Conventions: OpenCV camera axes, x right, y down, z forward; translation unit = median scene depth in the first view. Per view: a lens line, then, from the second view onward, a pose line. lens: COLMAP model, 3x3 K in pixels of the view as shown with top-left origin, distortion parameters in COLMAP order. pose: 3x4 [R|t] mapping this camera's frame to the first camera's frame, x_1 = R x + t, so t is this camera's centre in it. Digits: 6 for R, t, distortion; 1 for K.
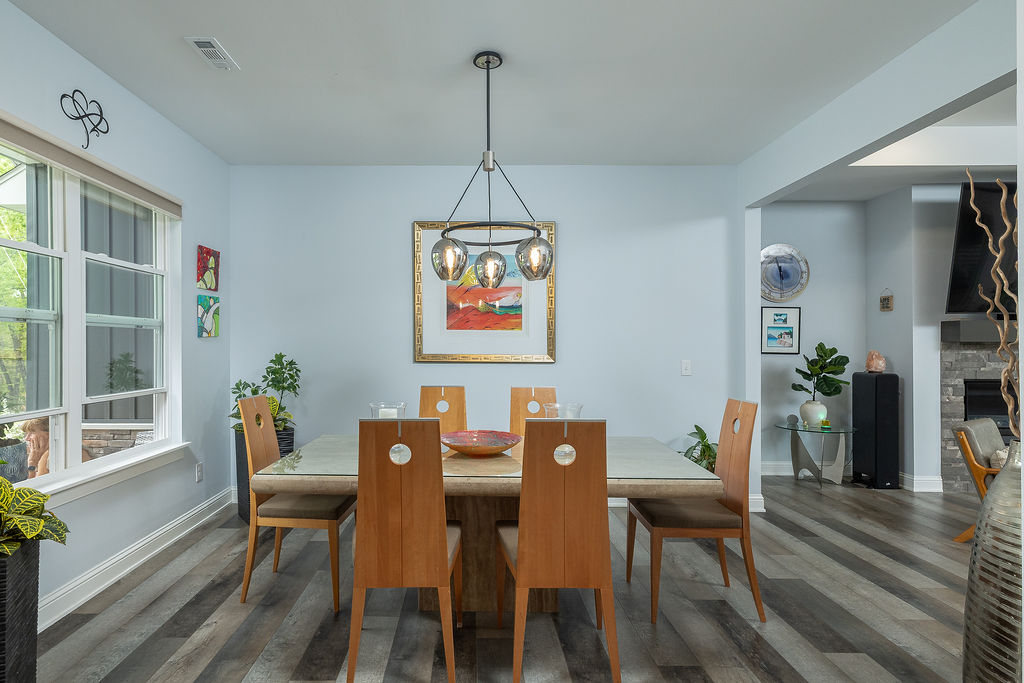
lens RADIAL K [[587.3, 0, 452.0], [0, 587.3, 339.4], [0, 0, 1]] dist [0.002569, 0.000731]
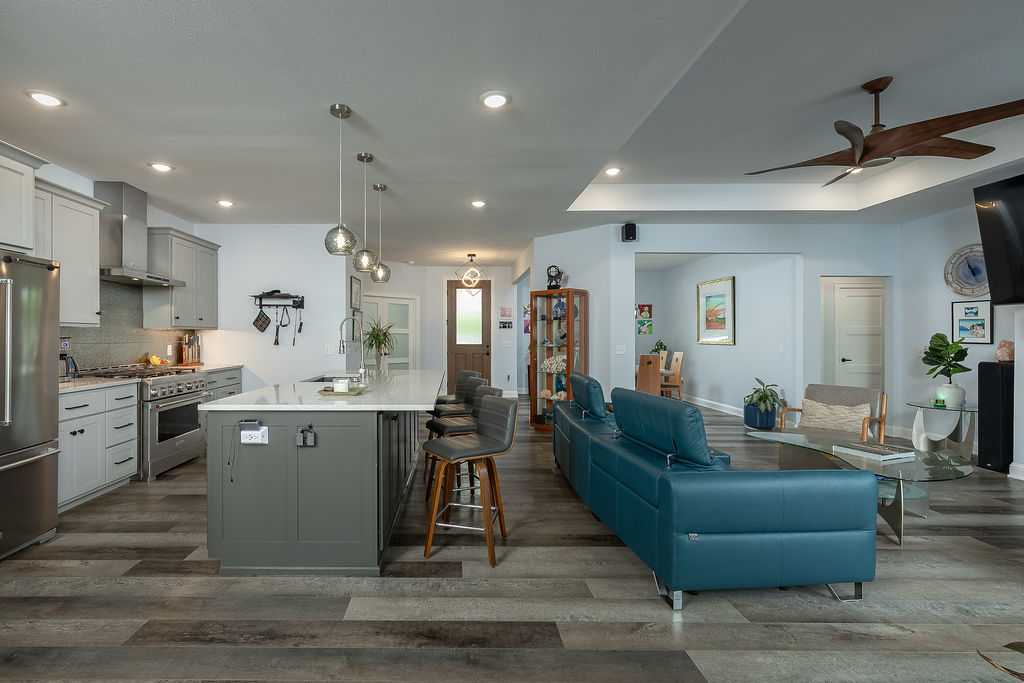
lens RADIAL K [[450.5, 0, 512.0], [0, 450.5, 341.5], [0, 0, 1]] dist [0.000601, 0.000010]
pose [[0.109844, 0.008333, -0.993914, 1.479087], [0.006714, 0.999936, 0.009126, 0.008095], [0.993926, -0.007676, 0.109781, 0.052196]]
